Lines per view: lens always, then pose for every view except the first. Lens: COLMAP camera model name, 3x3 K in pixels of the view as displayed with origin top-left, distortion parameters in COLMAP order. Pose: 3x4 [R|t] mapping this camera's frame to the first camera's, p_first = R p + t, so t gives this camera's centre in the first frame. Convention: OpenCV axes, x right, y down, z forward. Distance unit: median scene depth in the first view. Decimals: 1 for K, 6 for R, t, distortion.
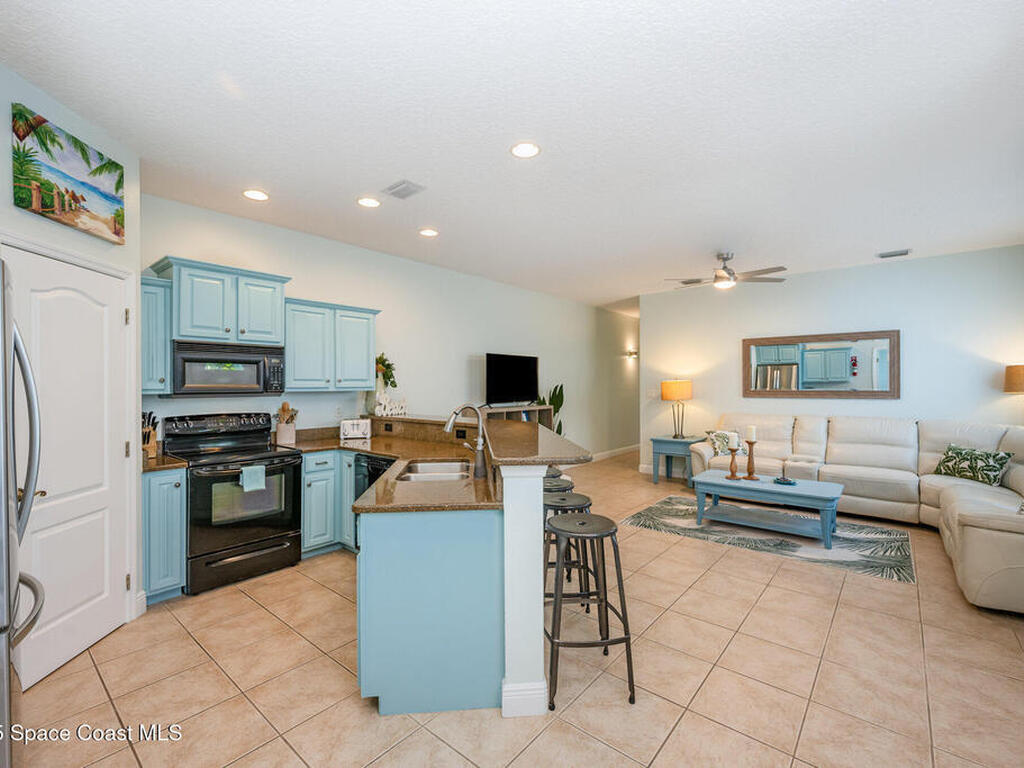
lens RADIAL K [[461.1, 0, 511.7], [0, 461.1, 387.7], [0, 0, 1]] dist [0.001645, -0.000035]
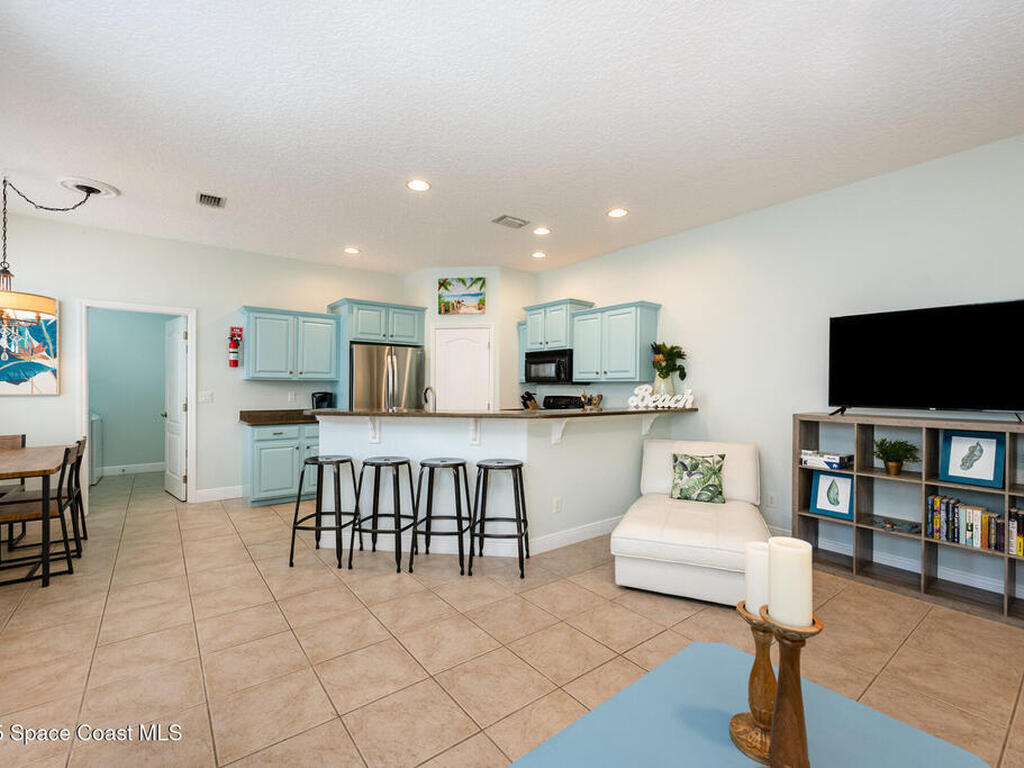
lens RADIAL K [[461.1, 0, 511.7], [0, 461.1, 387.7], [0, 0, 1]] dist [0.001645, -0.000035]
pose [[-0.206391, 0.004422, -0.978460, 0.774562], [-0.013812, 0.999877, 0.007432, 0.016610], [0.978372, 0.015048, -0.206305, 0.961508]]
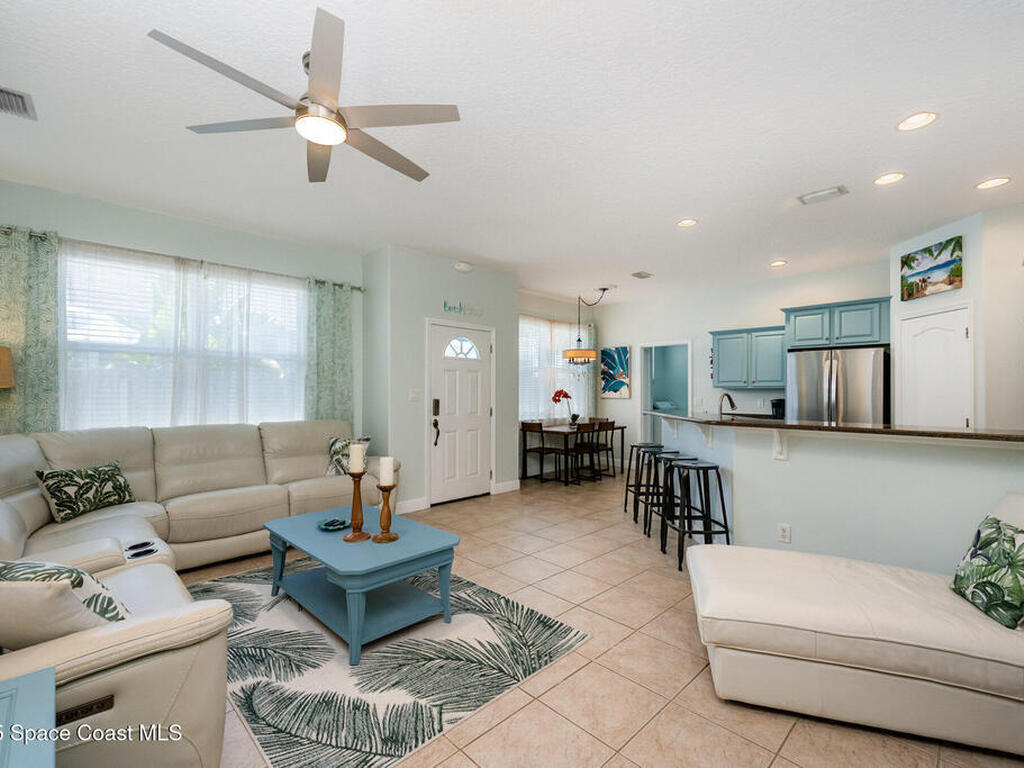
lens RADIAL K [[461.1, 0, 511.7], [0, 461.1, 387.7], [0, 0, 1]] dist [0.001645, -0.000035]
pose [[-0.994890, 0.000637, 0.100963, 0.283535], [0.000580, 1.000000, -0.000597, 0.012621], [-0.100963, -0.000536, -0.994890, 1.614965]]
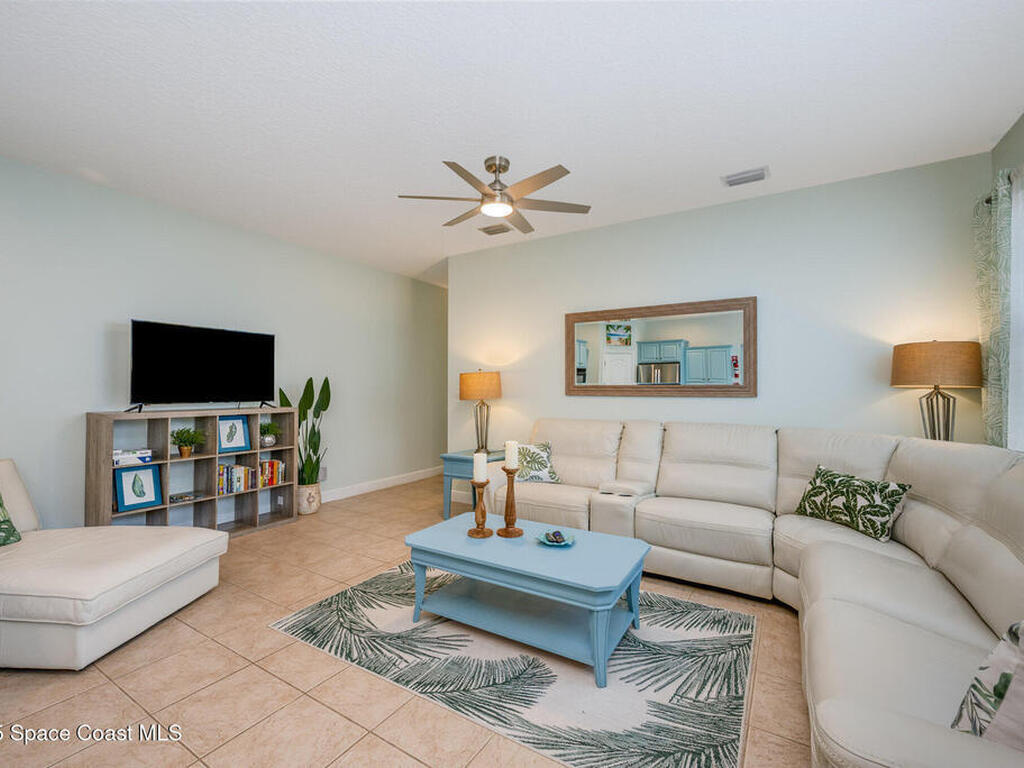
lens RADIAL K [[454.4, 0, 511.7], [0, 454.4, 391.2], [0, 0, 1]] dist [0.000961, -0.000047]
pose [[0.989063, 0.003761, 0.147446, 0.456014], [-0.003487, 0.999992, -0.002117, 0.022248], [-0.147453, 0.001580, 0.989068, 0.460417]]
